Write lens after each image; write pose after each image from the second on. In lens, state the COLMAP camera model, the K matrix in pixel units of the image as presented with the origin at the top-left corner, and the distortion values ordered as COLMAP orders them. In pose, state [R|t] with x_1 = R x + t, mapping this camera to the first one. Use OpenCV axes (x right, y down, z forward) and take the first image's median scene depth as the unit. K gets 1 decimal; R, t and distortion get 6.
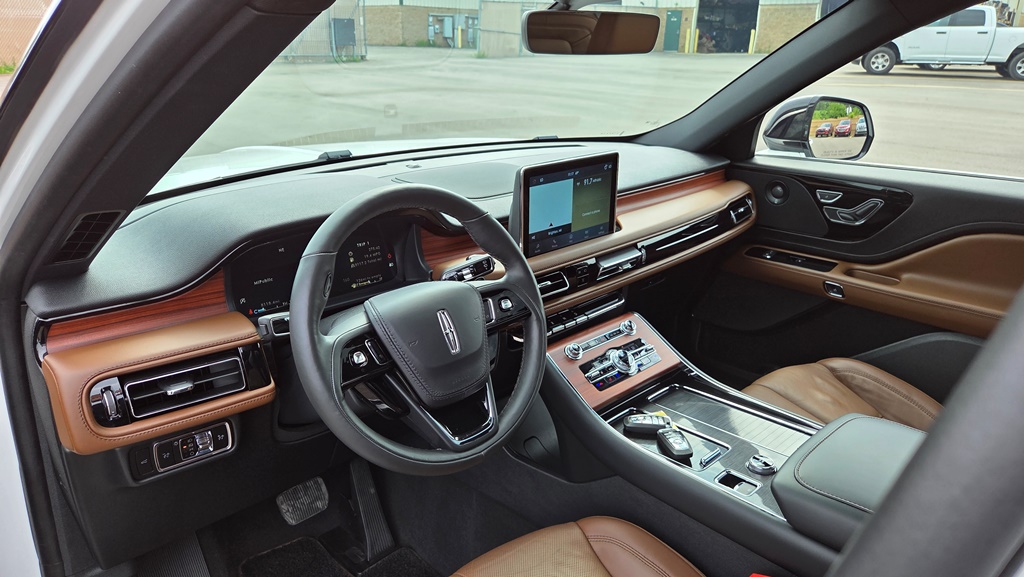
lens RADIAL K [[688.4, 0, 509.5], [0, 688.4, 290.3], [0, 0, 1]] dist [0.054060, -0.044704]
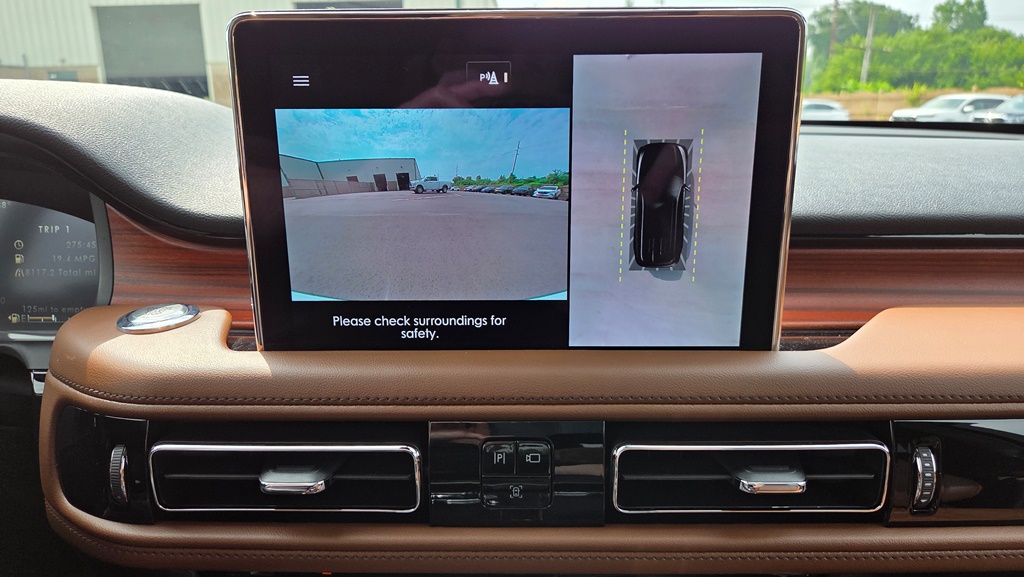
lens RADIAL K [[688.4, 0, 514.5], [0, 688.4, 287.9], [0, 0, 1]] dist [0.054060, -0.044704]
pose [[0.719369, 0.167921, -0.674025, 0.271155], [-0.234734, 0.972024, -0.008363, -0.087505], [0.653764, 0.164233, 0.738661, 0.803070]]
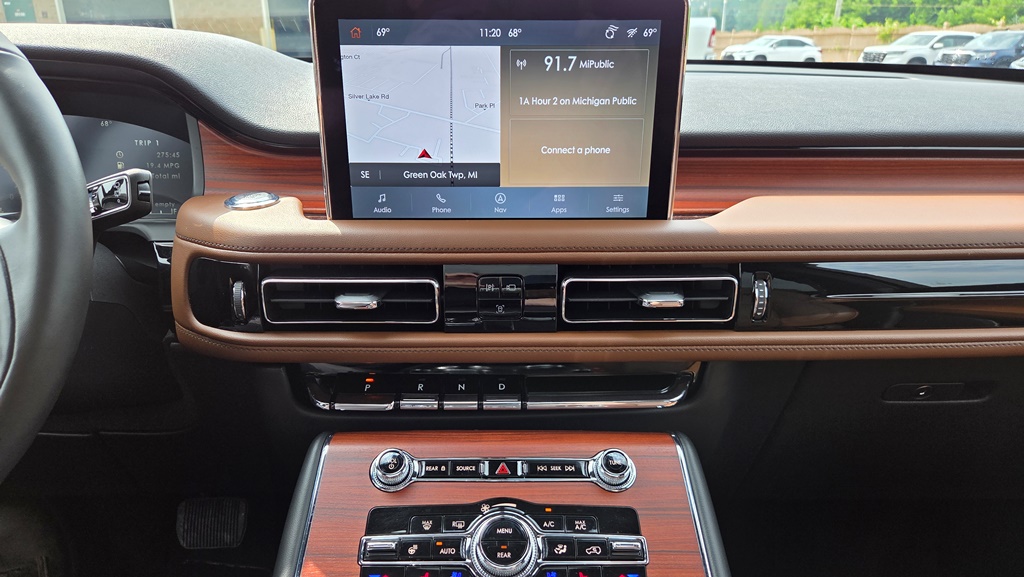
lens RADIAL K [[688.4, 0, 507.1], [0, 688.4, 285.7], [0, 0, 1]] dist [0.054060, -0.044704]
pose [[0.739271, 0.223361, -0.635286, 0.366435], [-0.234891, 0.969669, 0.067589, -0.056365], [0.631114, 0.099256, 0.769314, 0.697785]]
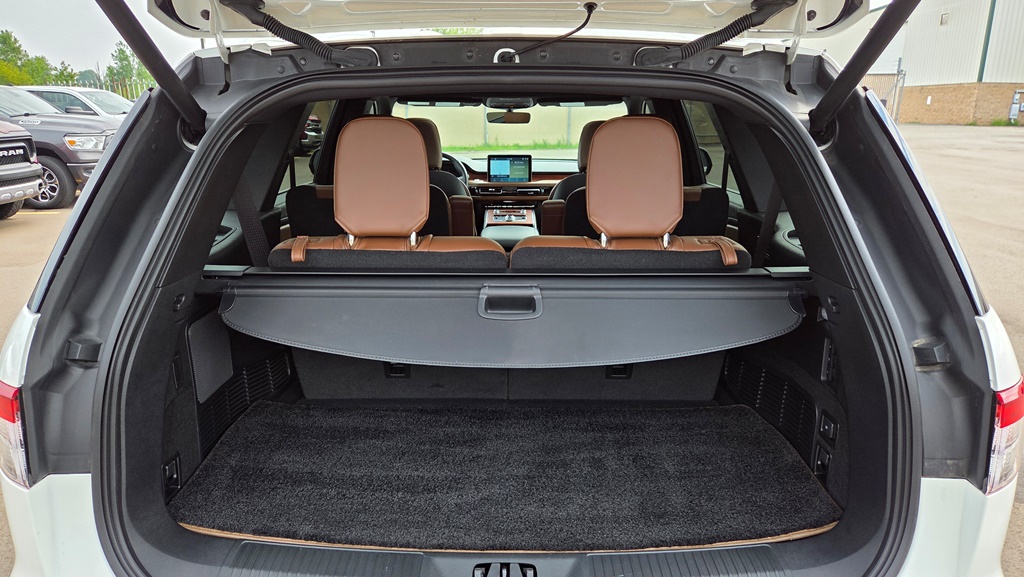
lens RADIAL K [[688.4, 0, 510.2], [0, 688.4, 293.9], [0, 0, 1]] dist [0.054060, -0.044704]
pose [[0.708503, 0.176767, -0.683211, 2.412792], [-0.244010, 0.969770, -0.002134, 0.454120], [0.662180, 0.168222, 0.730218, -1.278316]]
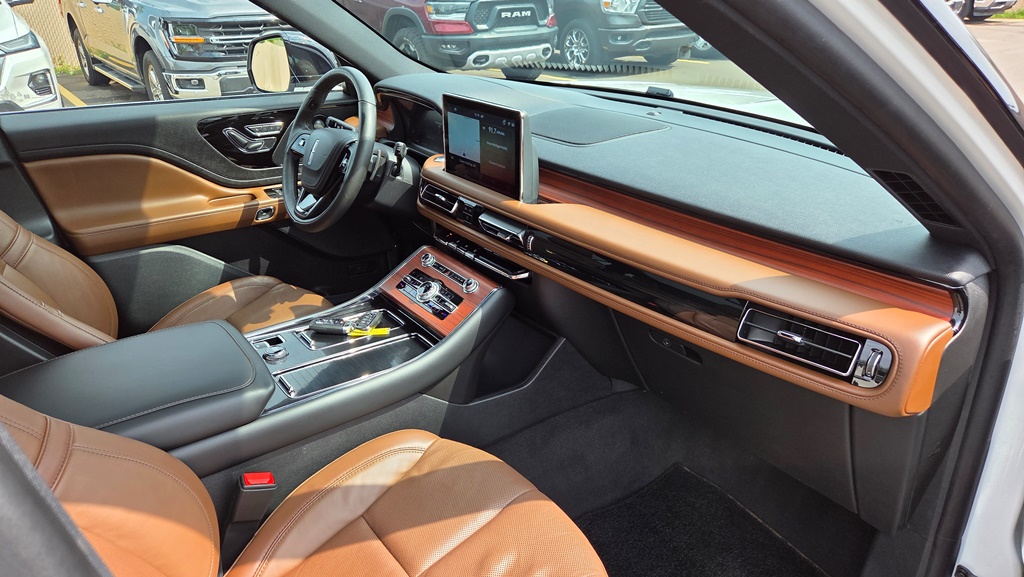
lens RADIAL K [[688.4, 0, 513.4], [0, 688.4, 290.5], [0, 0, 1]] dist [0.054060, -0.044704]
pose [[-0.117913, 0.414115, -0.902555, 1.114880], [-0.345797, 0.834884, 0.428243, -0.404364], [0.930871, 0.362597, 0.044756, 1.070602]]
